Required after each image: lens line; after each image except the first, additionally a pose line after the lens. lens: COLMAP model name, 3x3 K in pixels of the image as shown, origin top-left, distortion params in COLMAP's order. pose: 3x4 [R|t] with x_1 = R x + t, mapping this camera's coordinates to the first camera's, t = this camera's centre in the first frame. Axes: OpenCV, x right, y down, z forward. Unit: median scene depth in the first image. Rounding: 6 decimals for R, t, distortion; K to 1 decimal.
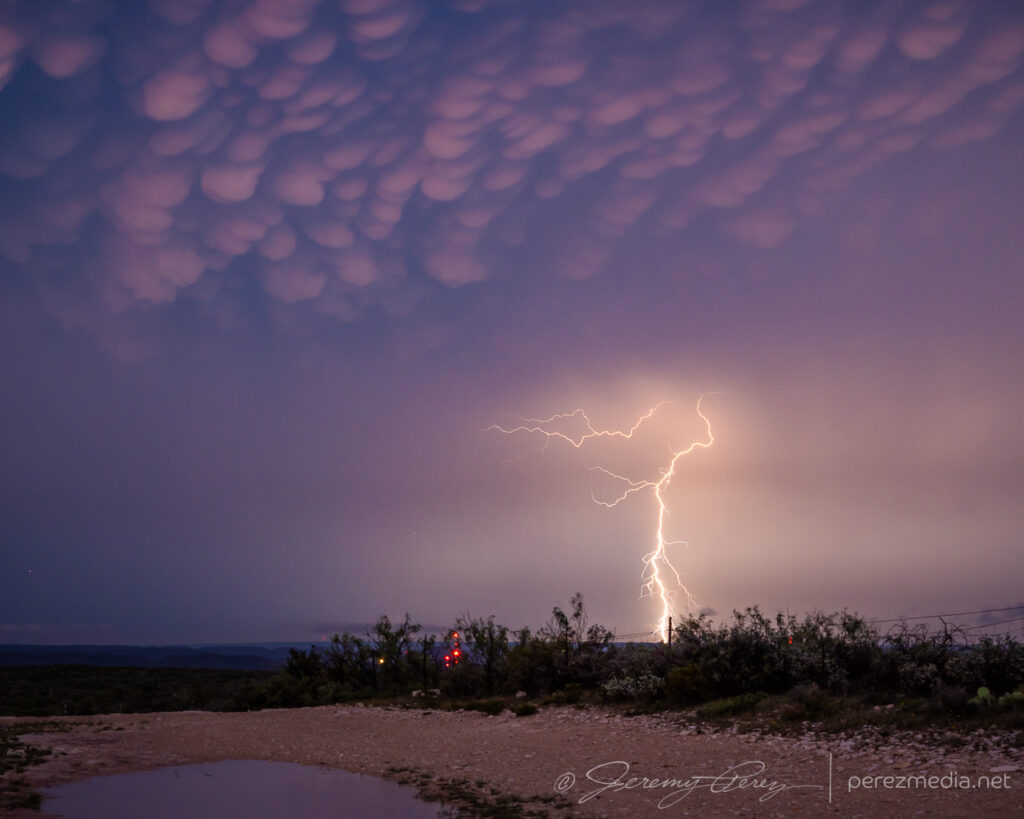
lens RADIAL K [[2645.5, 0, 512.0], [0, 2645.5, 409.3], [0, 0, 1]] dist [-0.149148, 0.000000]
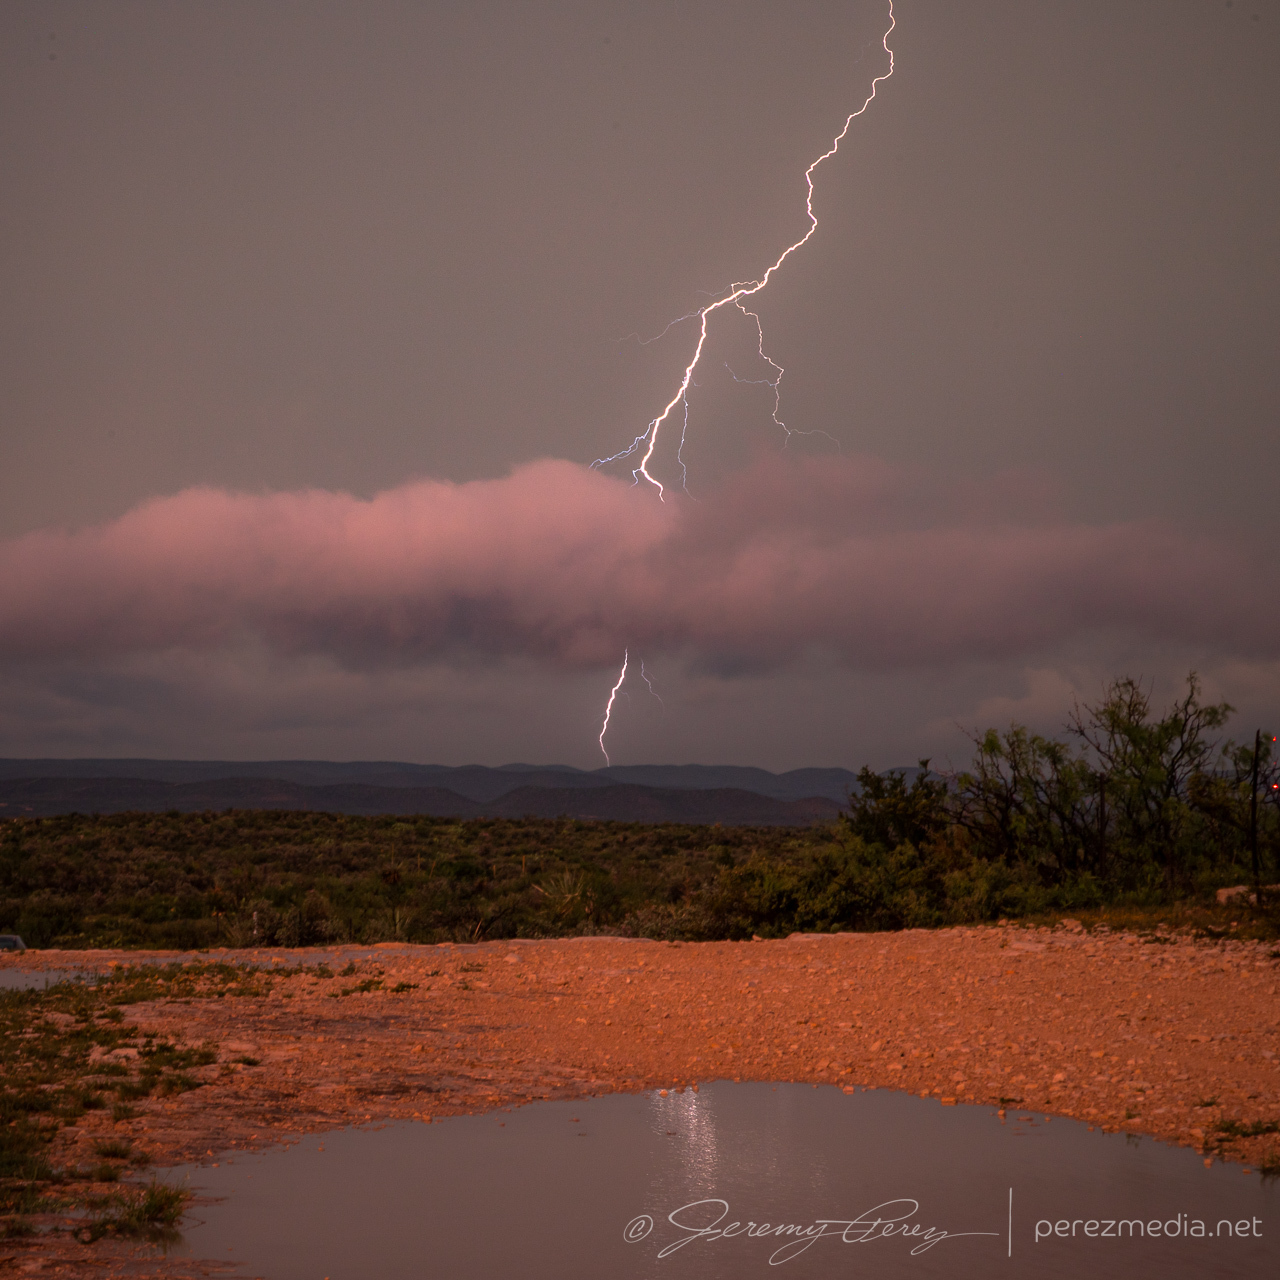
lens RADIAL K [[5268.2, 0, 640.1], [0, 5268.2, 640.3], [0, 0, 1]] dist [-0.134617, 0.000000]
pose [[0.995488, 0.006297, -0.094682, -0.046991], [-0.000352, 0.998035, 0.062666, 0.027659], [0.094891, -0.062350, 0.993533, 0.277734]]
